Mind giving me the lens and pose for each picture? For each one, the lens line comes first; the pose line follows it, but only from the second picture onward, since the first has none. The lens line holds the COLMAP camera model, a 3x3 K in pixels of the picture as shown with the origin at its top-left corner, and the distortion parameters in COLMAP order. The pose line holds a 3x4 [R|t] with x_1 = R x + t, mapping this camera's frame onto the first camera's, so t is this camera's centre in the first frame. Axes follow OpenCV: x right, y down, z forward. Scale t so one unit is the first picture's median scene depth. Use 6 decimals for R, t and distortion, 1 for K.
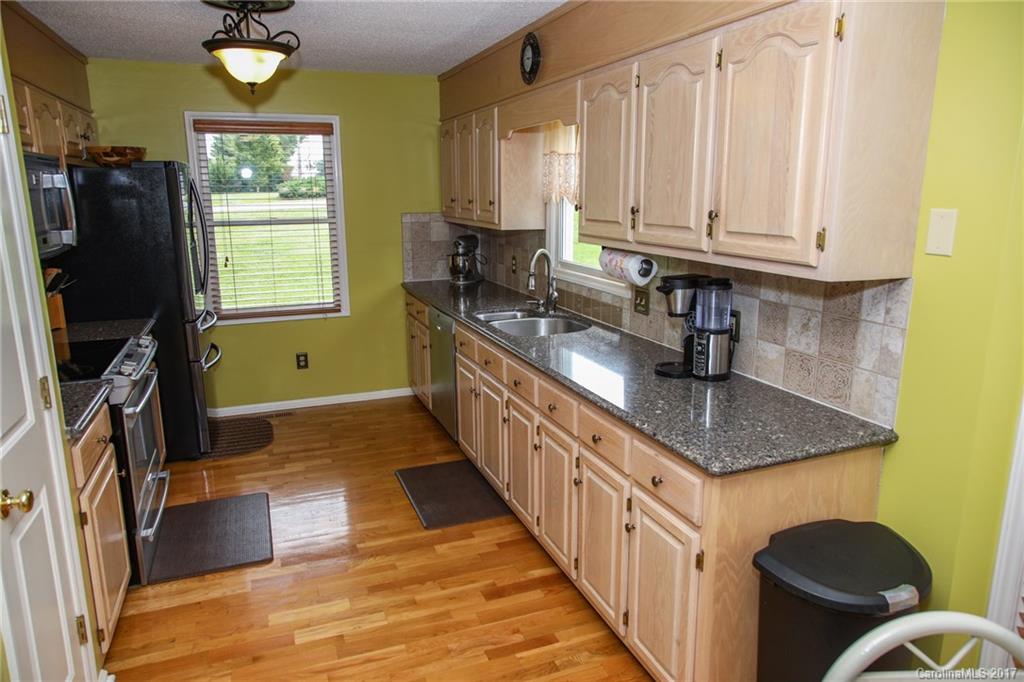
lens RADIAL K [[686.8, 0, 515.4], [0, 686.8, 335.8], [0, 0, 1]] dist [-0.028080, 0.037802]
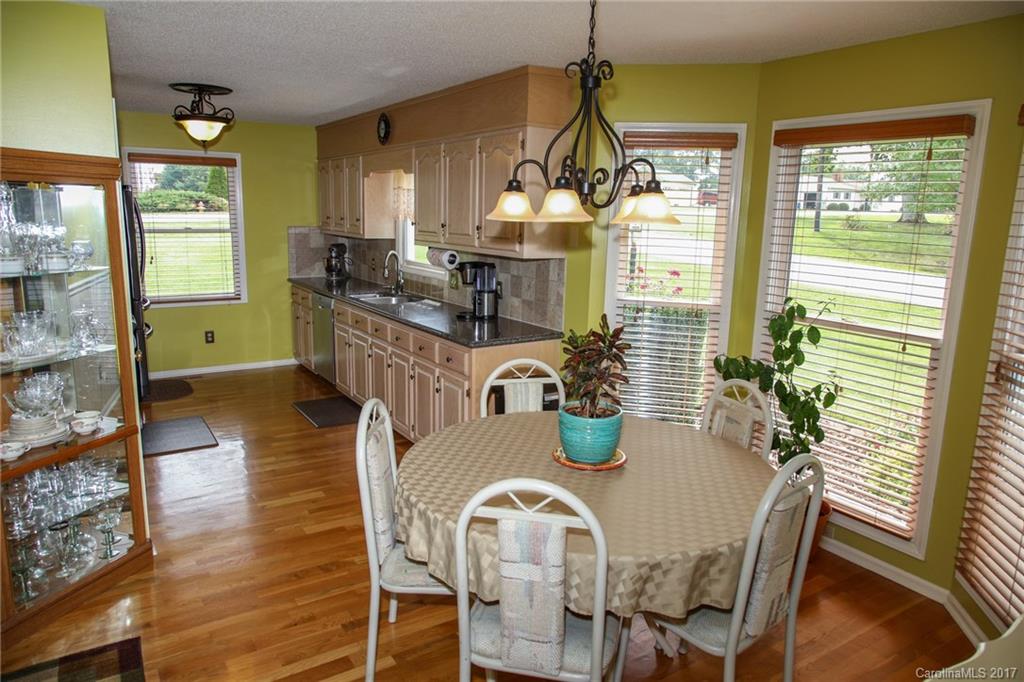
lens RADIAL K [[686.8, 0, 515.4], [0, 686.8, 335.8], [0, 0, 1]] dist [-0.028080, 0.037802]
pose [[0.979185, -0.011115, 0.202668, -0.005091], [0.017025, 0.999478, -0.027440, 0.103038], [-0.202257, 0.030319, 0.978863, -0.511159]]
